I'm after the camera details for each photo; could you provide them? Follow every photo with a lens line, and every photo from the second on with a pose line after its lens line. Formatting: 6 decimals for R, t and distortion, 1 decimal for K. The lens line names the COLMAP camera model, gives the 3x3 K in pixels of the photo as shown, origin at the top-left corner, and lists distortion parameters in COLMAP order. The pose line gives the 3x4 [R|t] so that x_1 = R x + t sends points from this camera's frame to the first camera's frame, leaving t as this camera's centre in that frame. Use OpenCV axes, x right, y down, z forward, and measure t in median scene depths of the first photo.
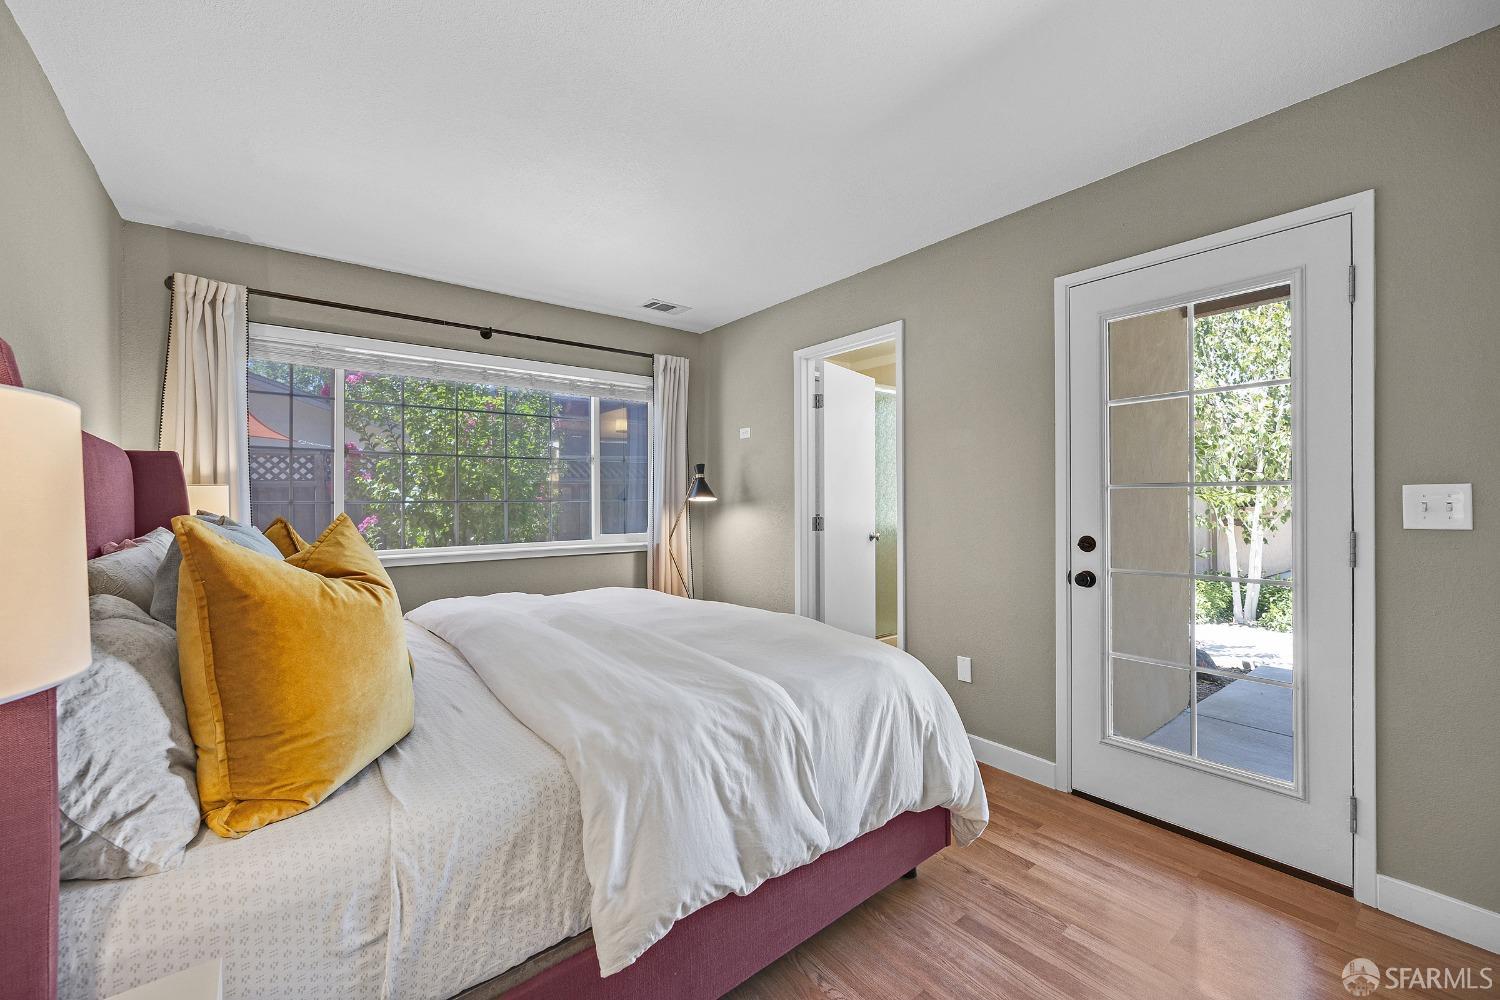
lens RADIAL K [[606.7, 0, 746.1], [0, 606.7, 501.9], [0, 0, 1]] dist [-0.006077, 0.000235]
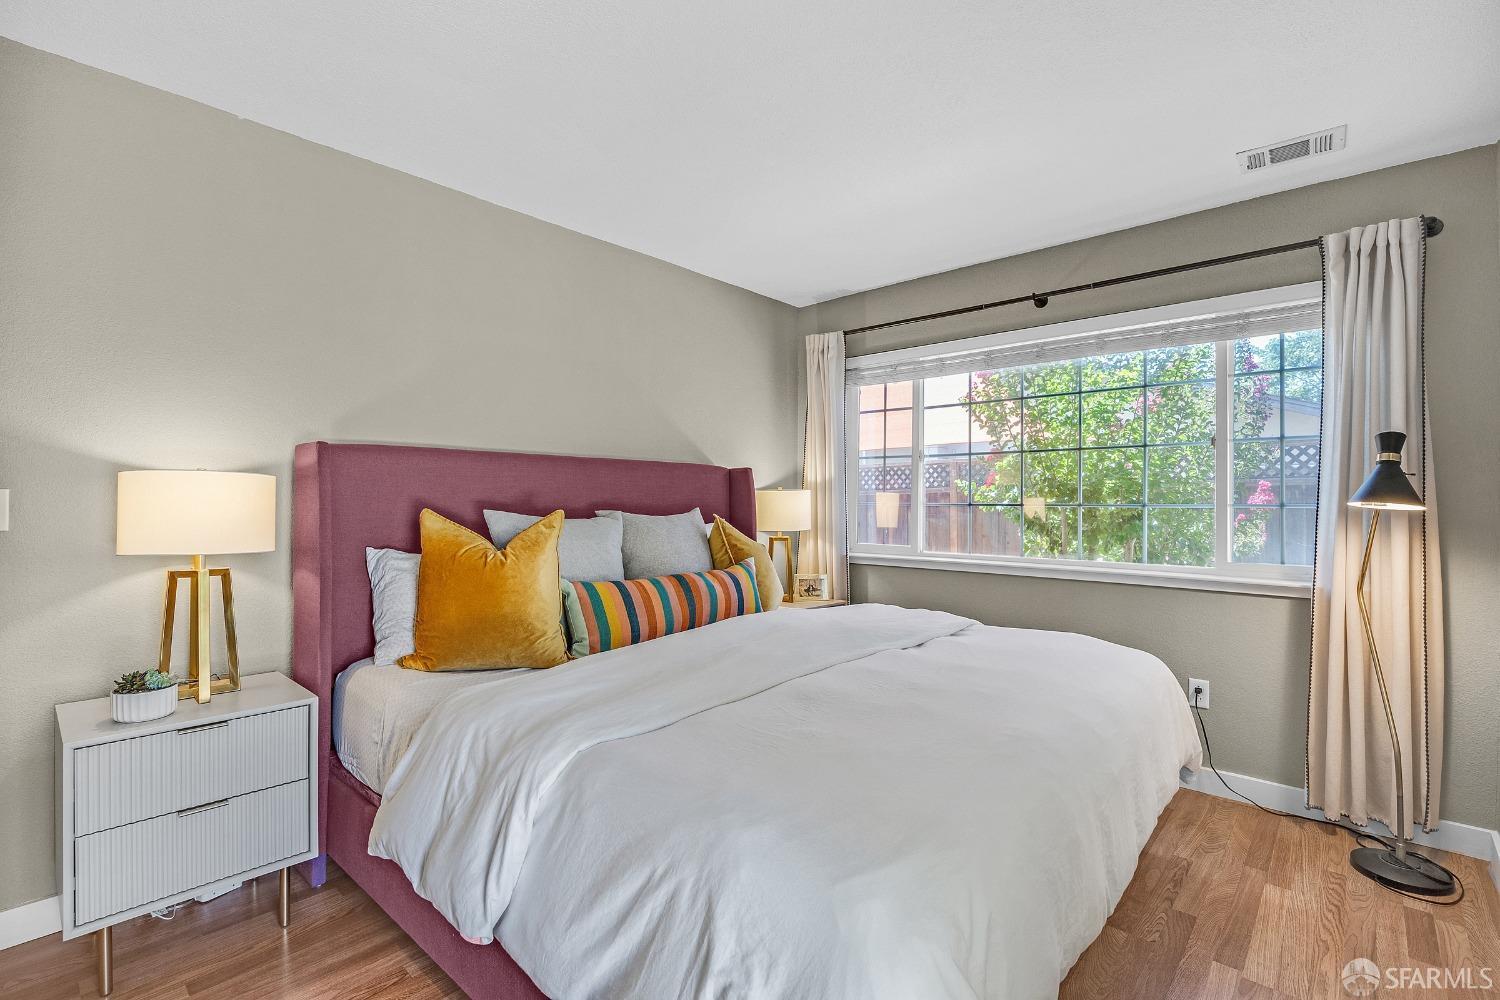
lens RADIAL K [[672.4, 0, 742.5], [0, 672.4, 496.5], [0, 0, 1]] dist [-0.022836, 0.003440]
pose [[0.153467, 0.000743, -0.988154, 0.409853], [-0.006340, 0.999980, -0.000232, -0.009243], [0.988134, 0.006300, 0.153468, 0.465118]]
